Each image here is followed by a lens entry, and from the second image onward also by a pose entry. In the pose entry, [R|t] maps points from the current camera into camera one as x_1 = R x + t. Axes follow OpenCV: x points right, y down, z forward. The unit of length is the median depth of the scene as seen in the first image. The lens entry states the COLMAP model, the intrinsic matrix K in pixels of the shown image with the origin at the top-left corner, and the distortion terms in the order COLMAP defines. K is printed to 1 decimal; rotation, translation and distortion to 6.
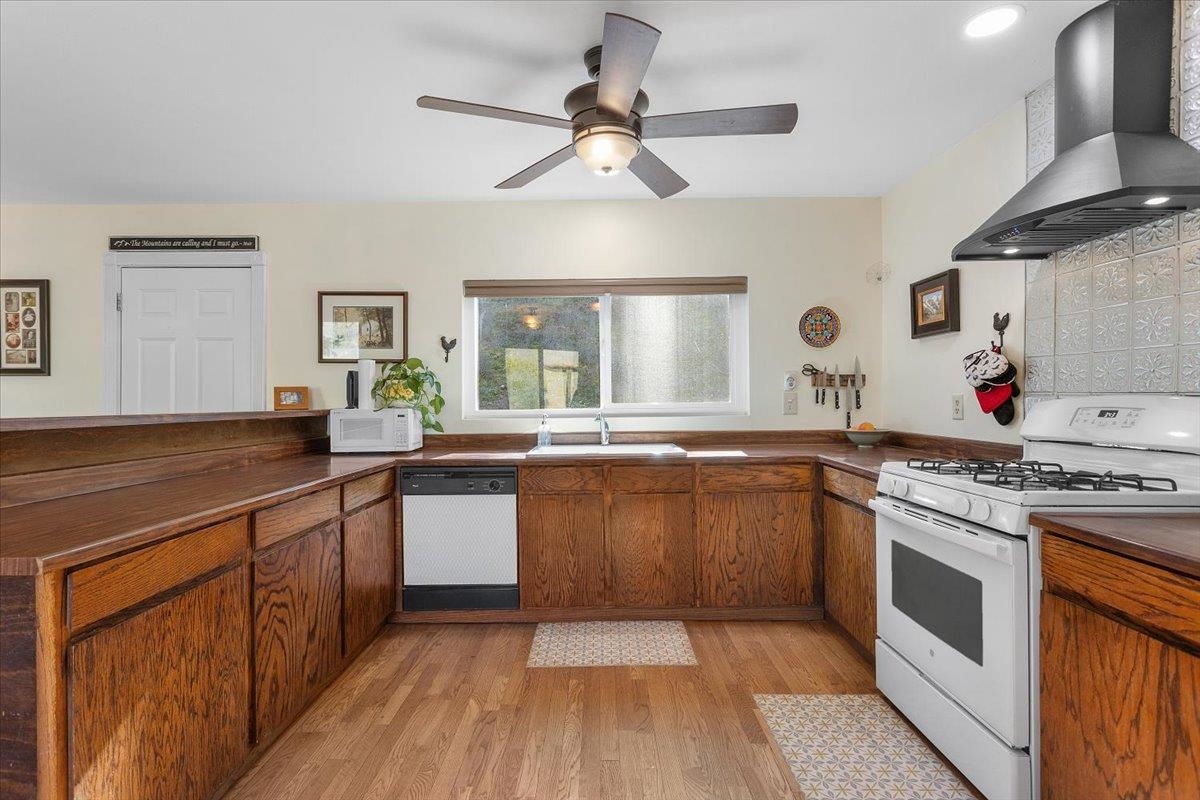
lens RADIAL K [[560.8, 0, 607.2], [0, 560.8, 396.6], [0, 0, 1]] dist [-0.002254, -0.000380]
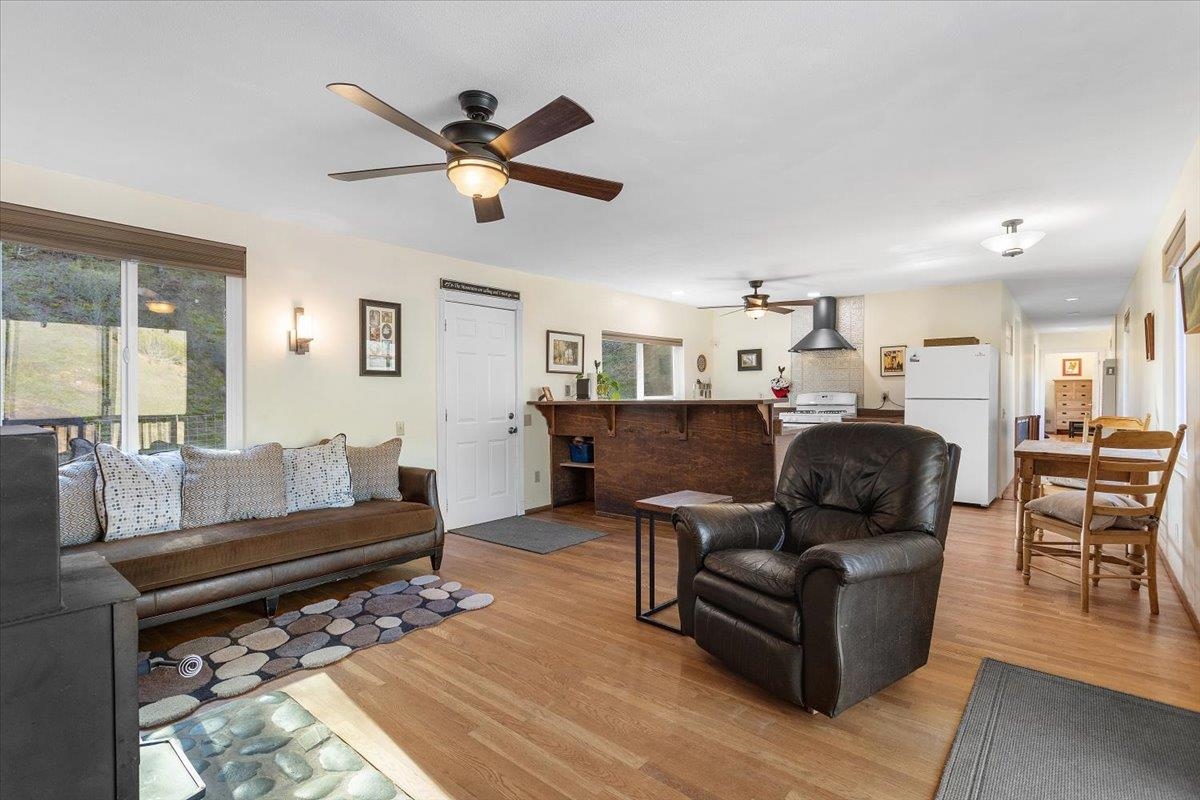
lens RADIAL K [[560.8, 0, 607.2], [0, 560.8, 396.6], [0, 0, 1]] dist [-0.002254, -0.000380]
pose [[0.656566, -0.003514, 0.754261, -1.671910], [-0.004747, 0.999950, 0.008791, -0.004253], [-0.754254, -0.009352, 0.656516, -0.236516]]
